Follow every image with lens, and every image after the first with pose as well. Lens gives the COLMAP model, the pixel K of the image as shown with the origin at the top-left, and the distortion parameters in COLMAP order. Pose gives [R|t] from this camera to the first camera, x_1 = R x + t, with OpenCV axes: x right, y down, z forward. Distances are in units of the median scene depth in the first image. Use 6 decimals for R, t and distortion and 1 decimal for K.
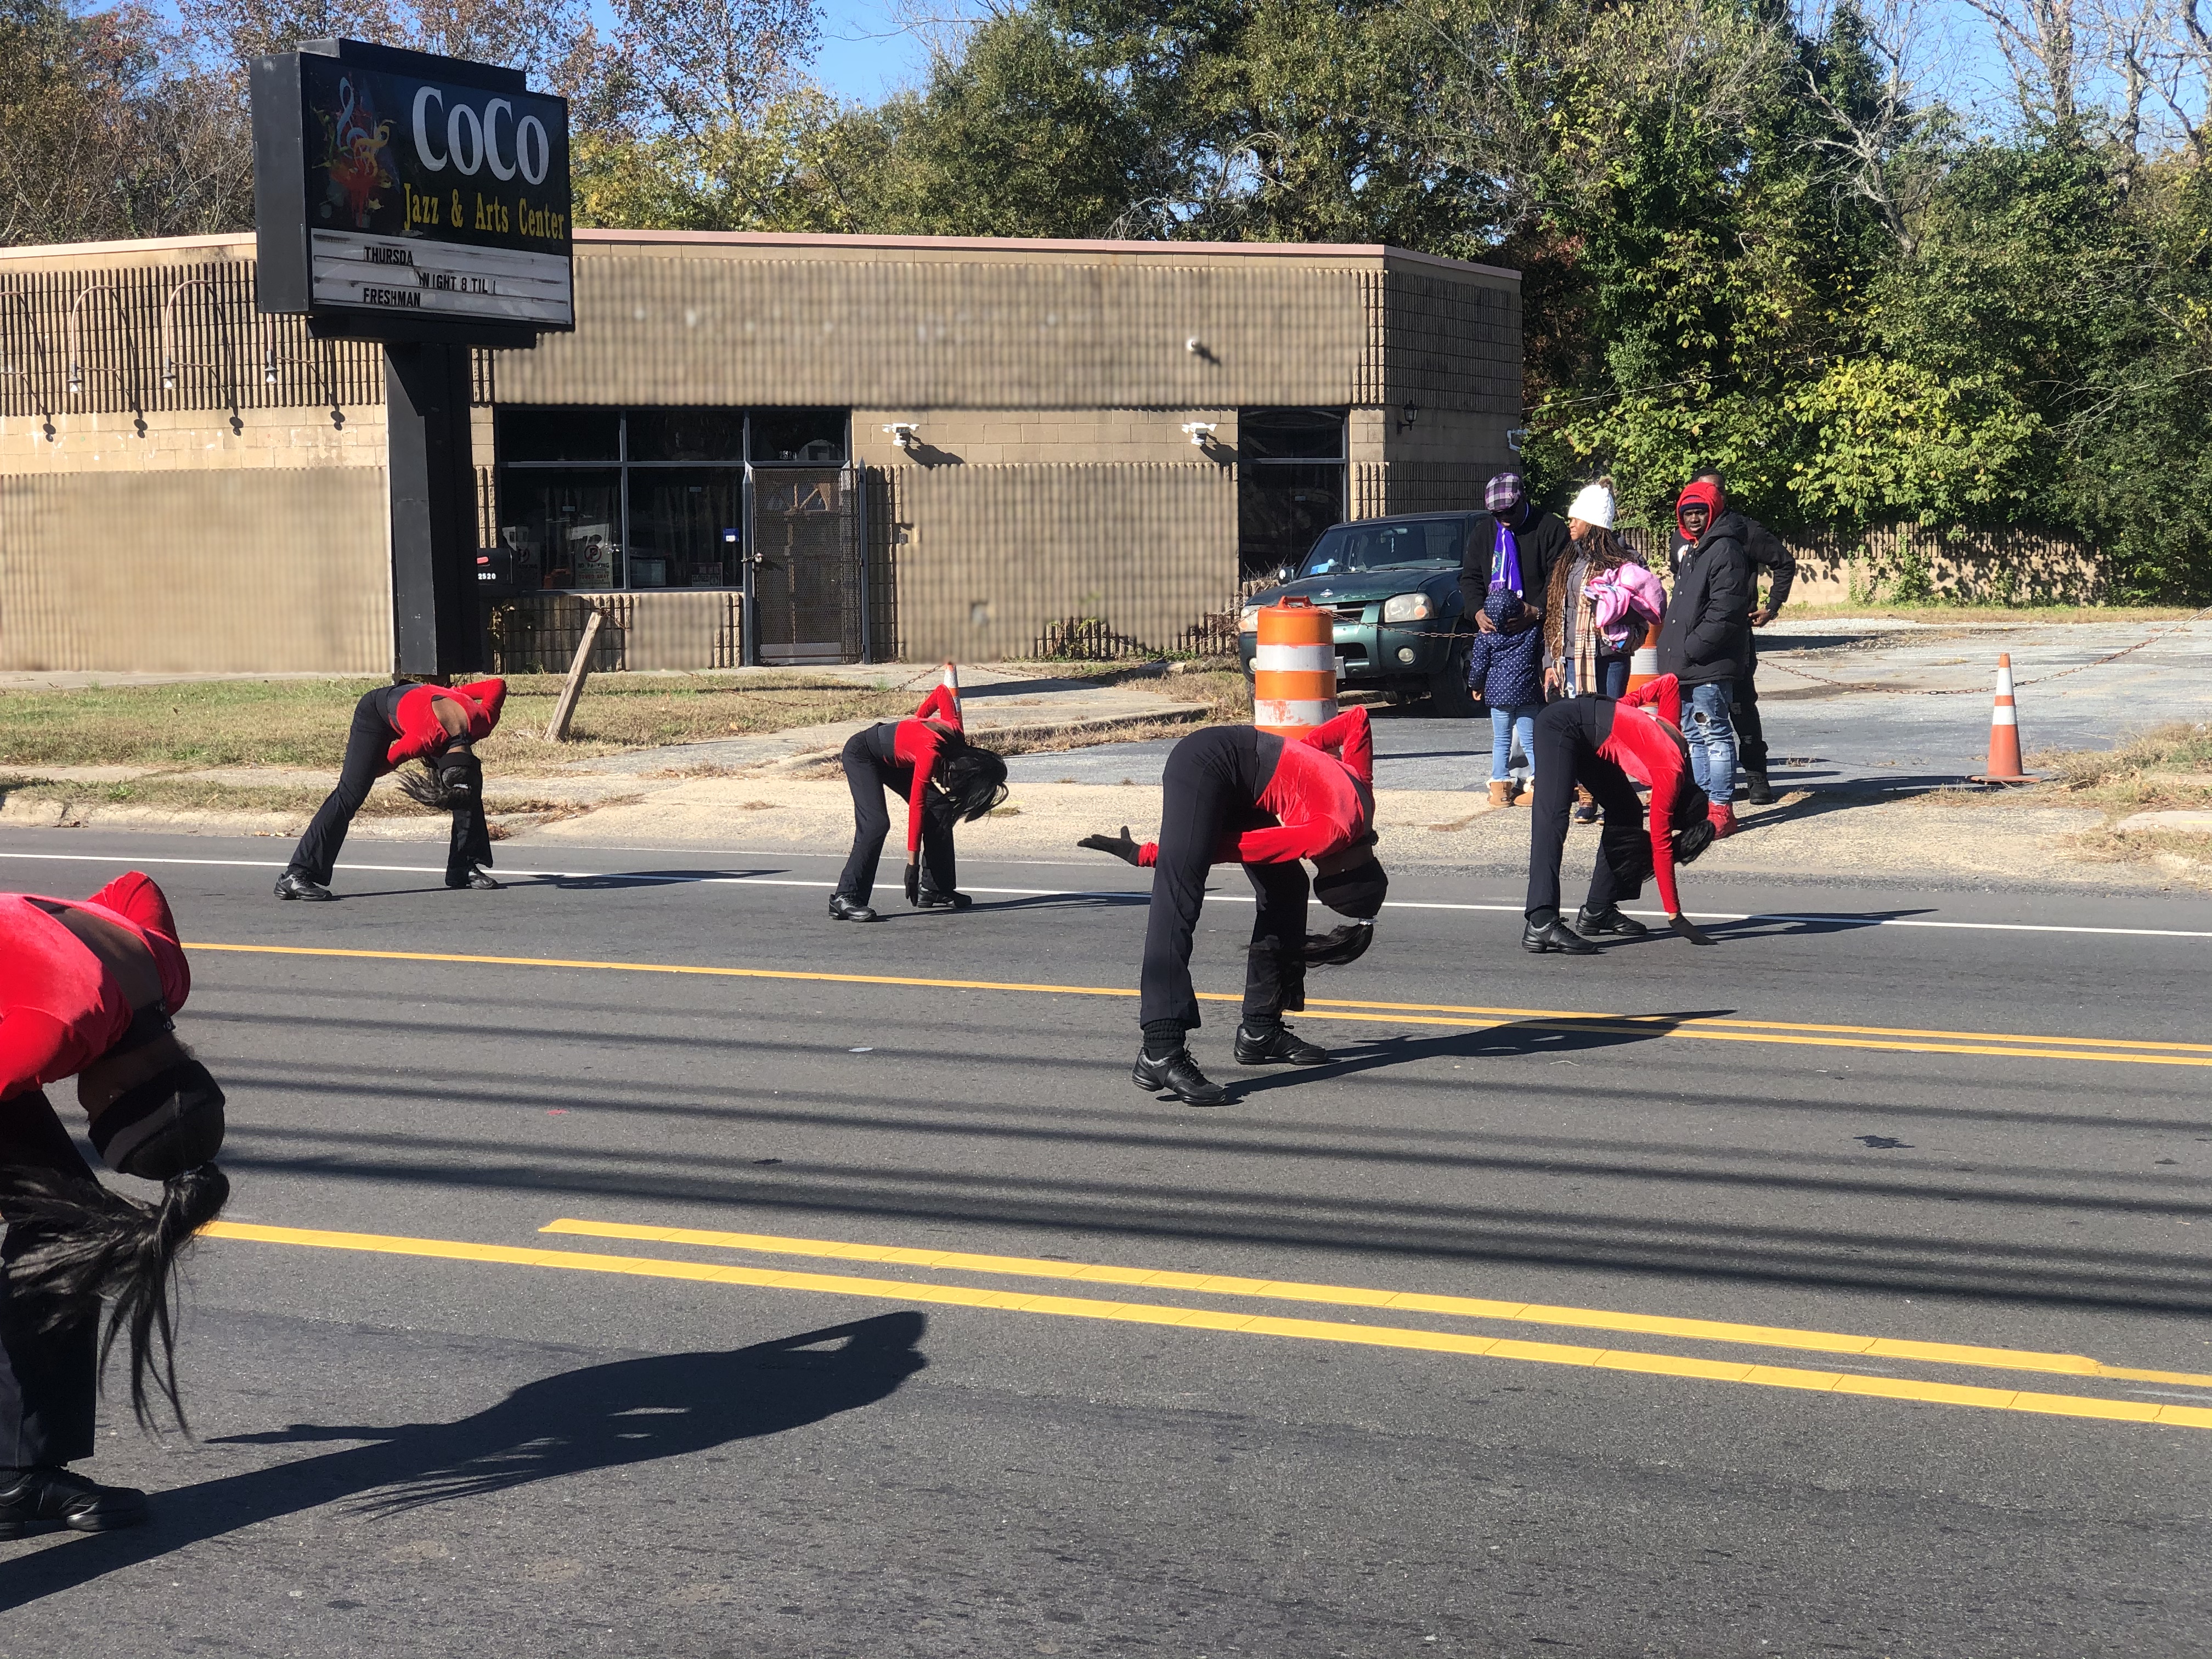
lens RADIAL K [[3349.4, 0, 1106.3], [0, 3349.4, 790.3], [0, 0, 1]] dist [0.302612, -1.326533]
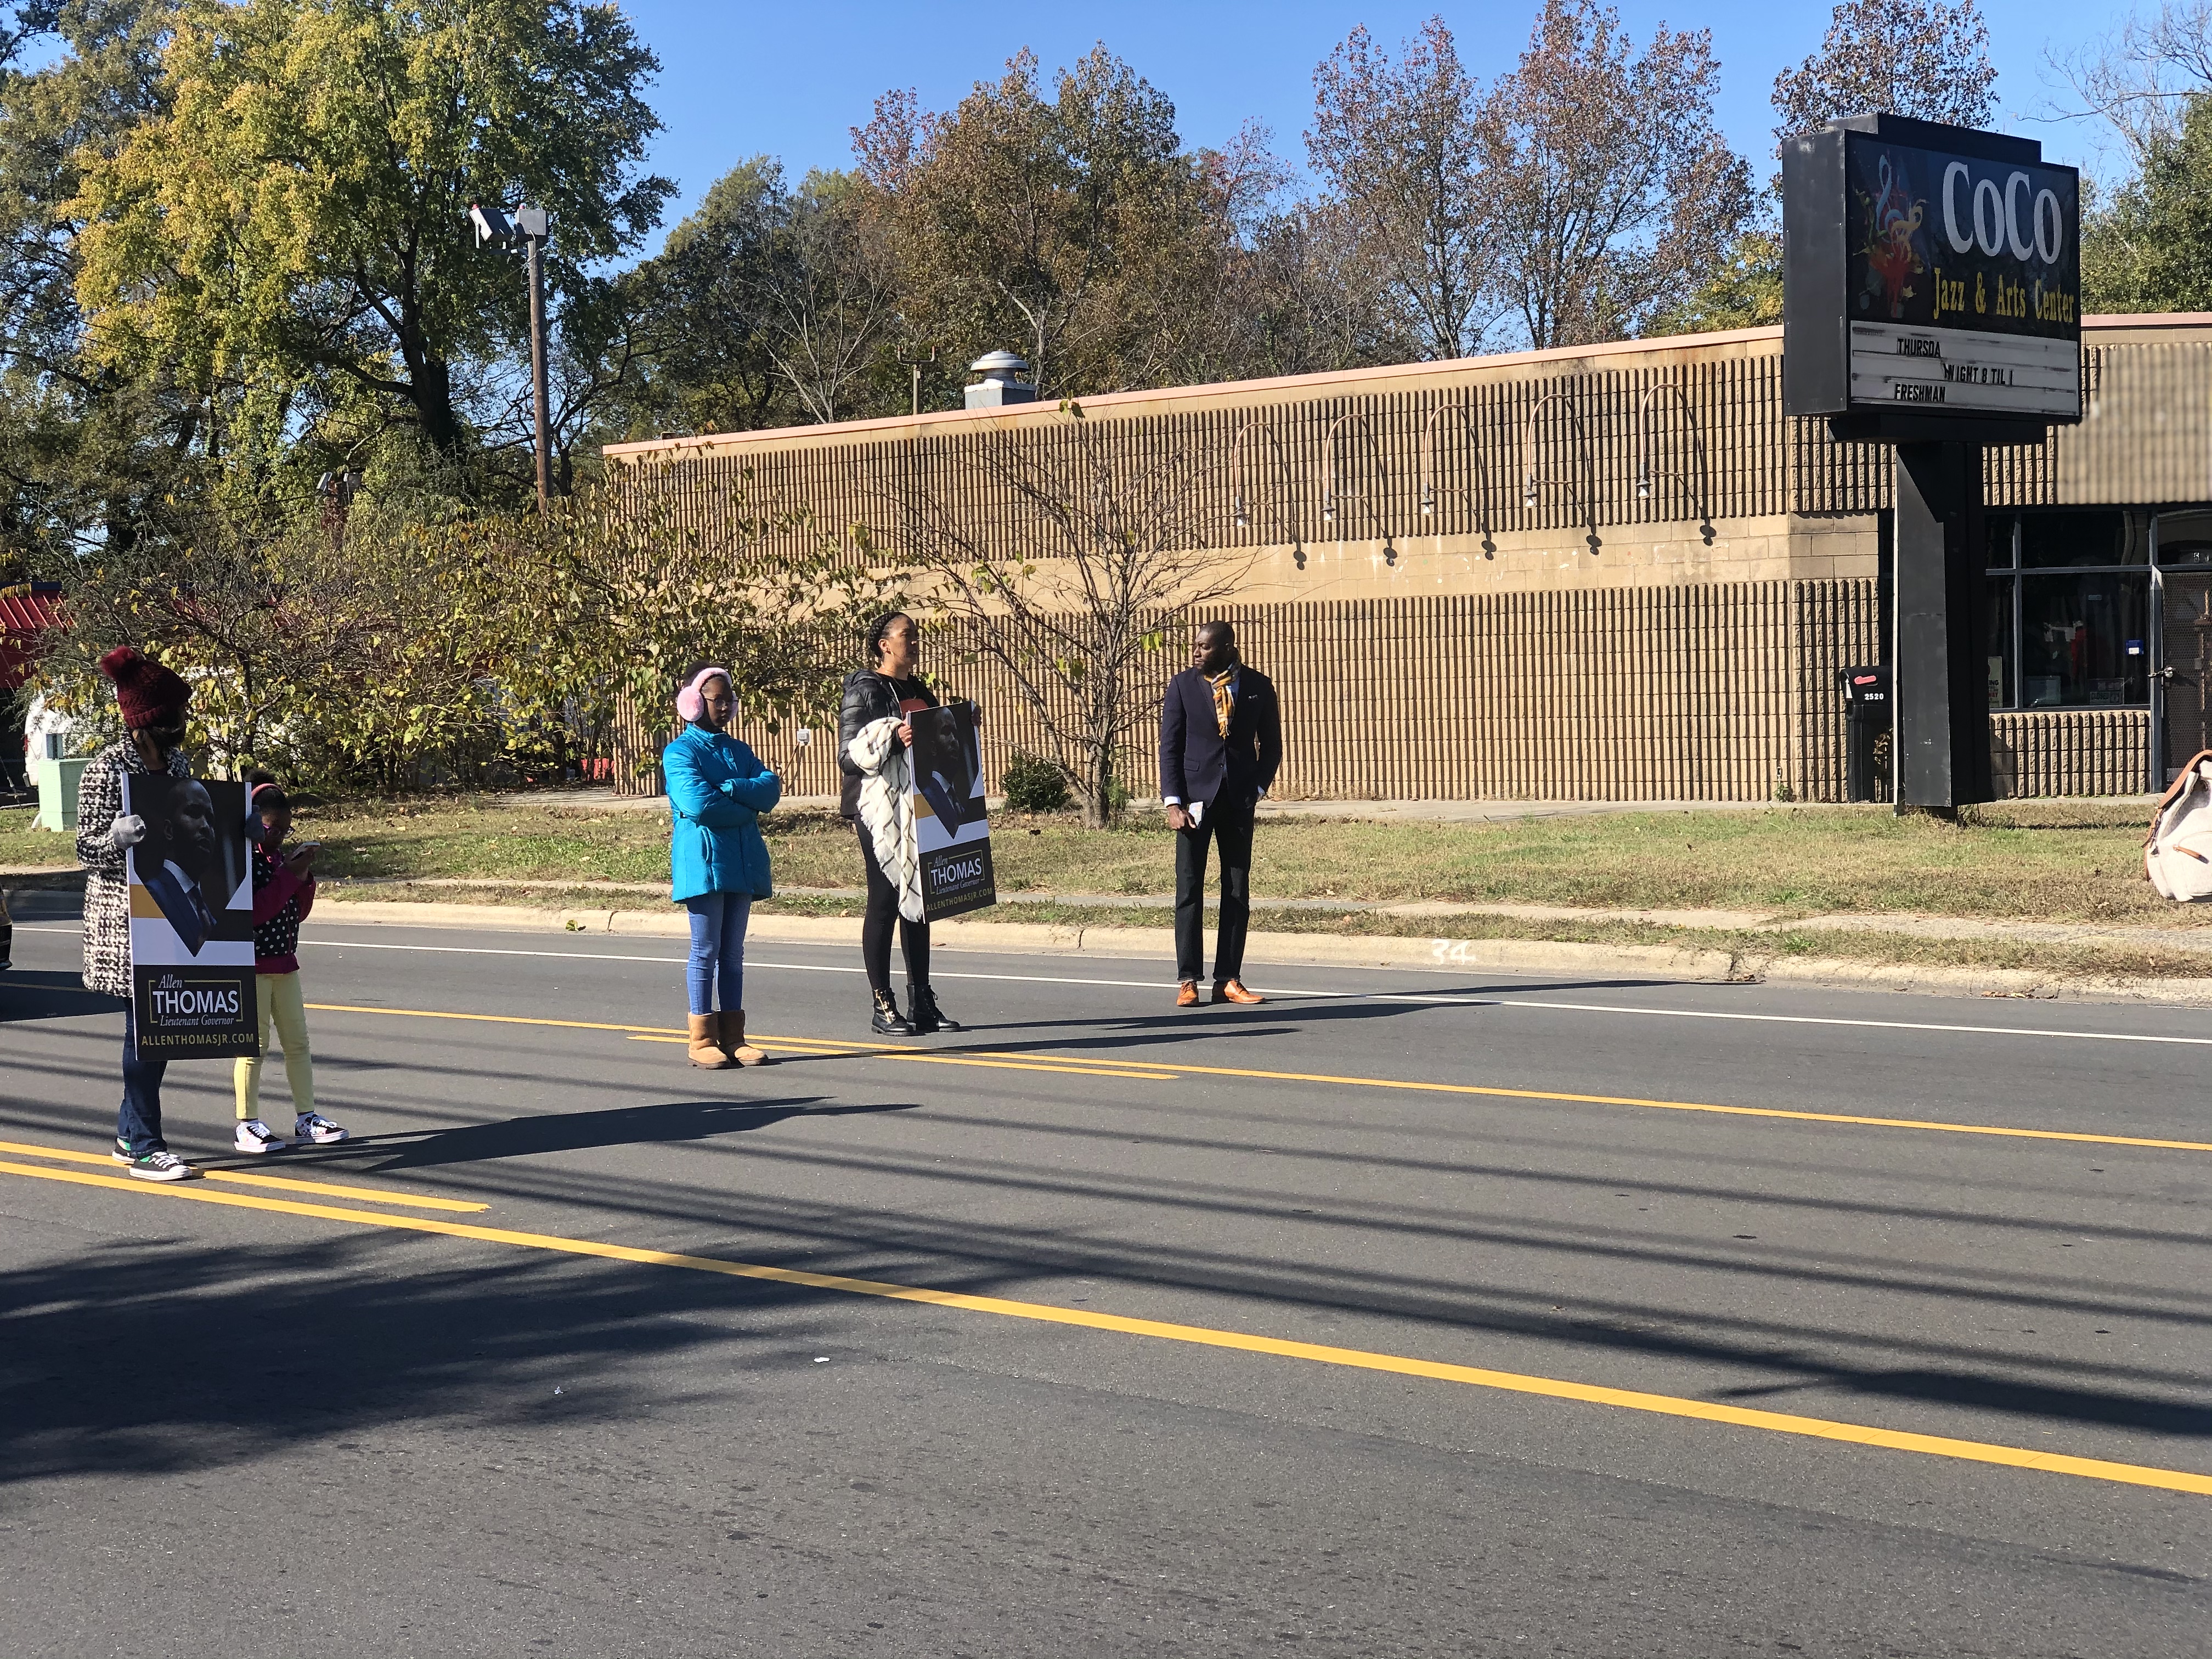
lens RADIAL K [[3348.5, 0, 1106.0], [0, 3348.5, 829.5], [0, 0, 1]] dist [0.260178, -0.942277]
pose [[0.961624, 0.002387, -0.274359, -0.095409], [-0.008694, 0.999725, -0.021773, -0.003572], [0.274231, 0.023323, 0.961381, 0.037617]]
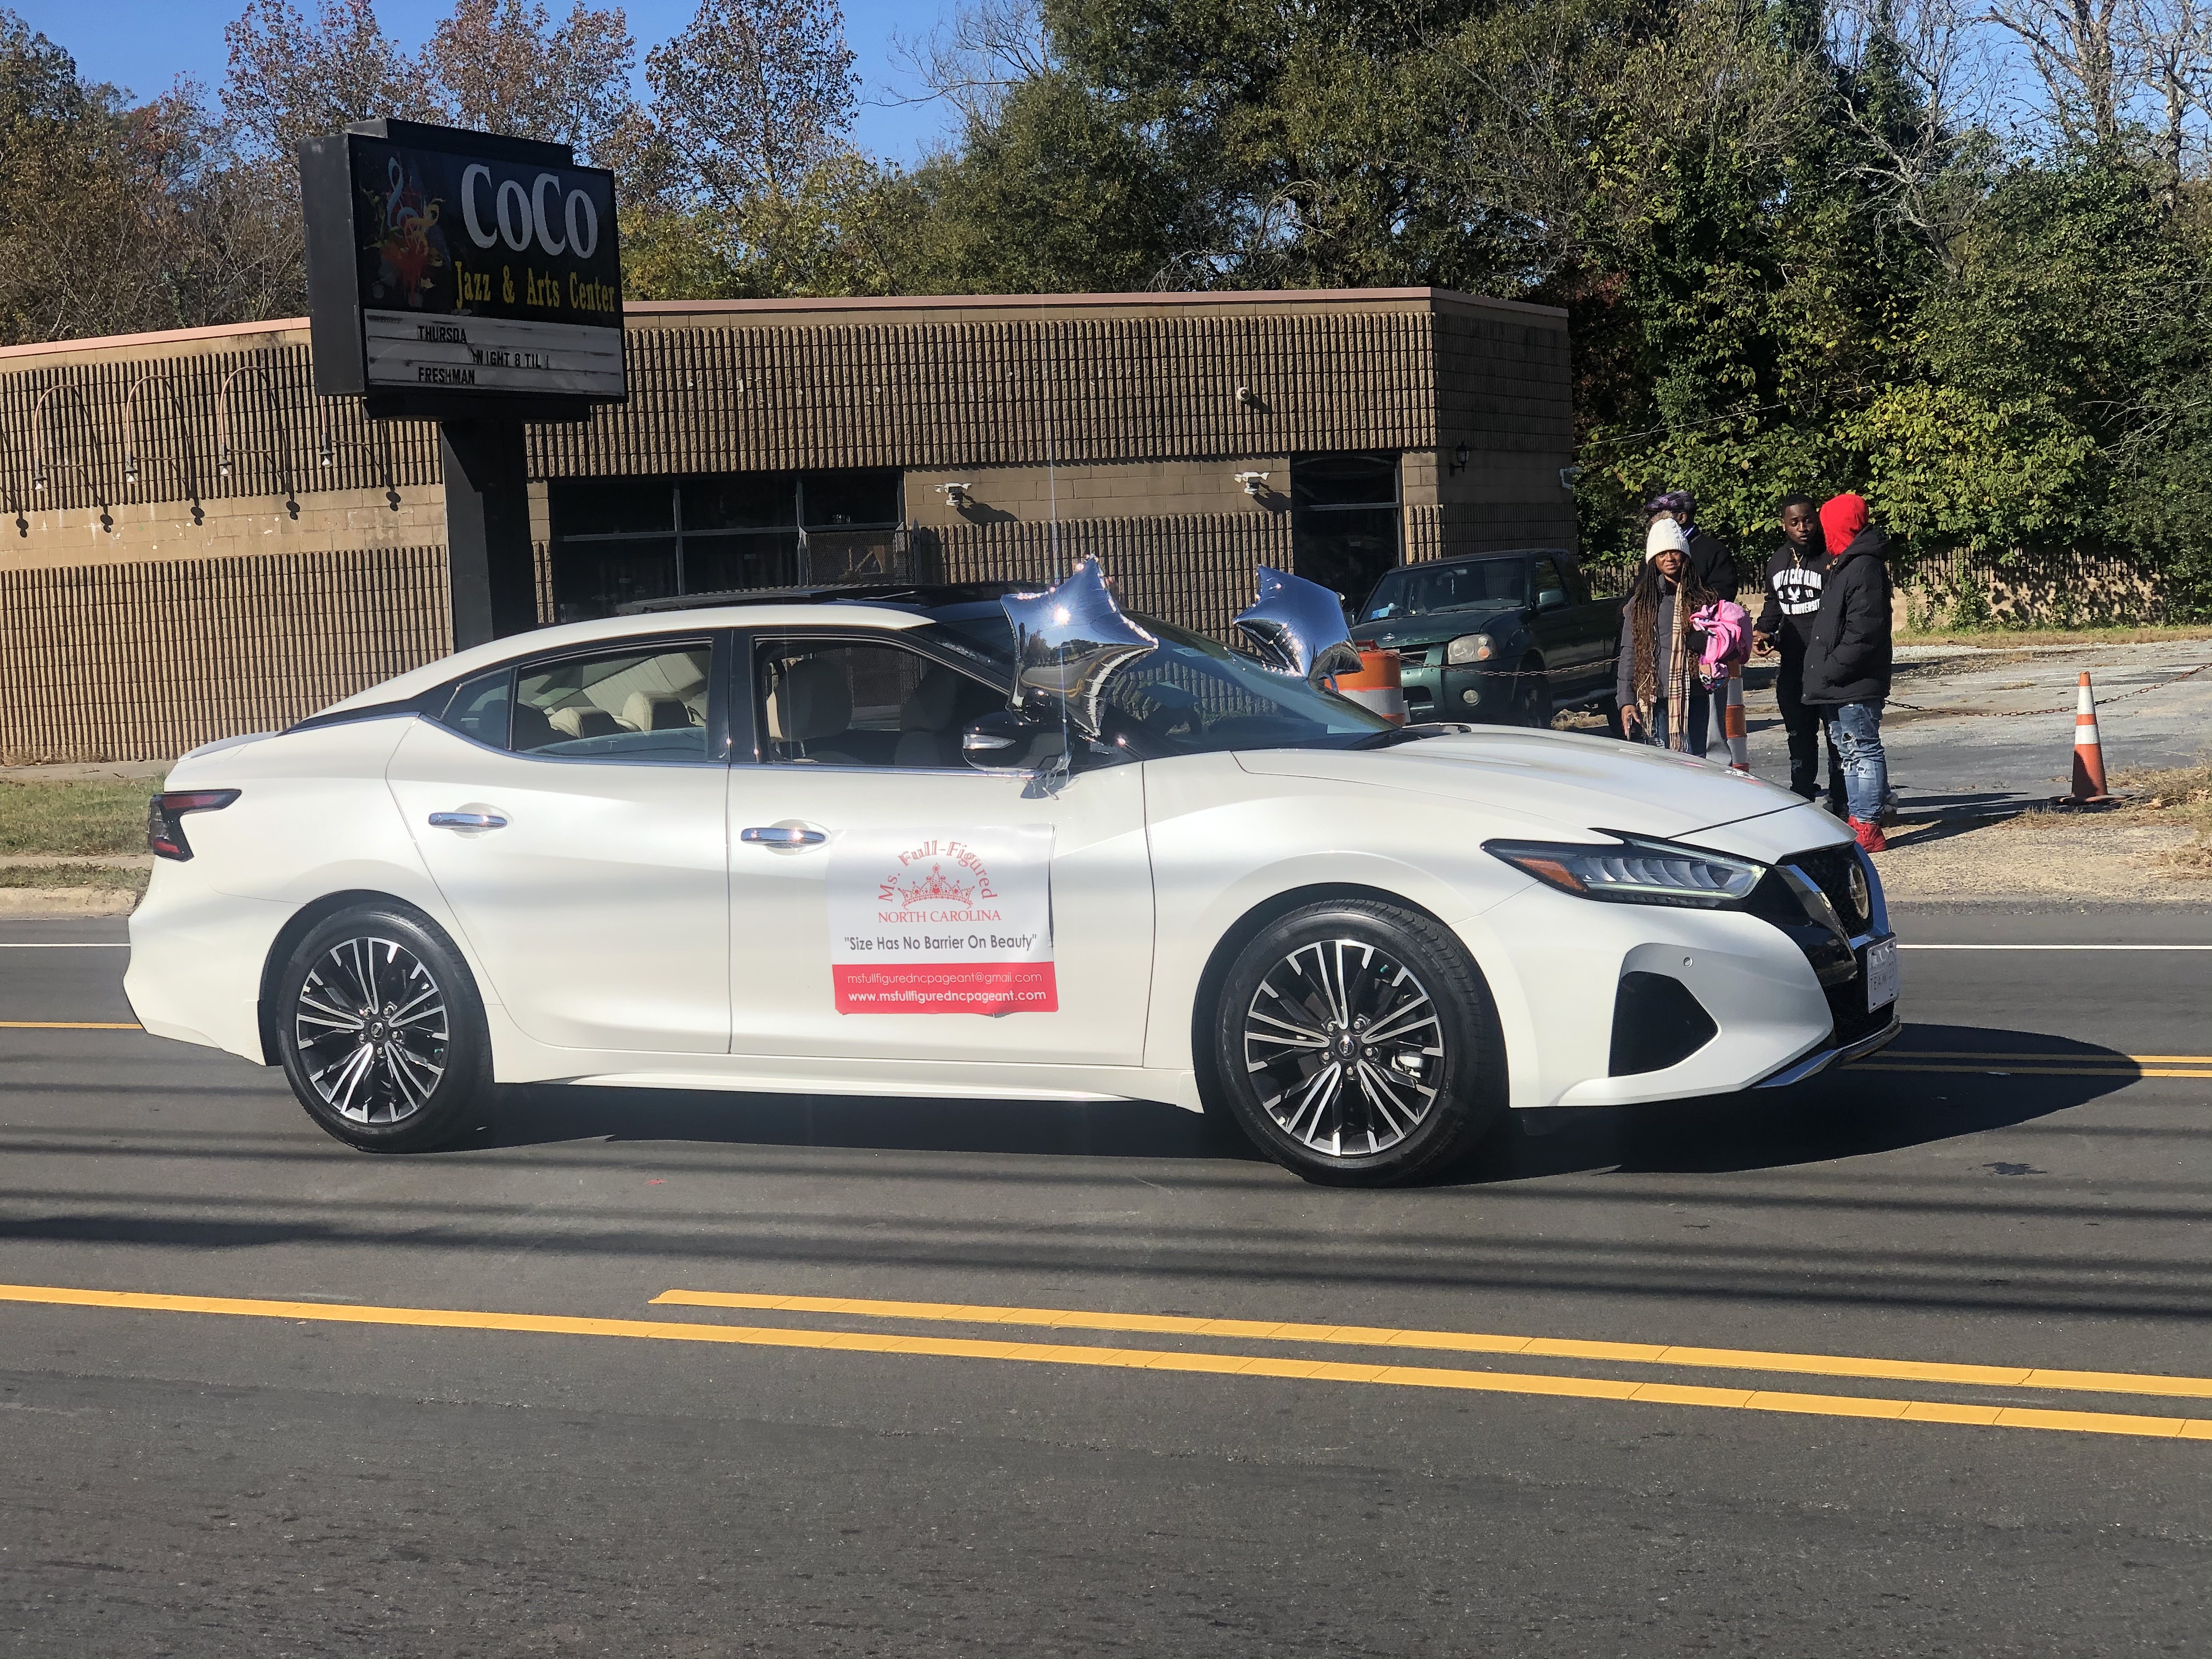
lens RADIAL K [[3355.7, 0, 1106.0], [0, 3355.7, 829.5], [0, 0, 1]] dist [0.208427, -0.724157]
pose [[0.999292, -0.034244, -0.015568, -0.002809], [0.034165, 0.999402, -0.005301, 0.000360], [0.015740, 0.004765, 0.999865, 0.002501]]
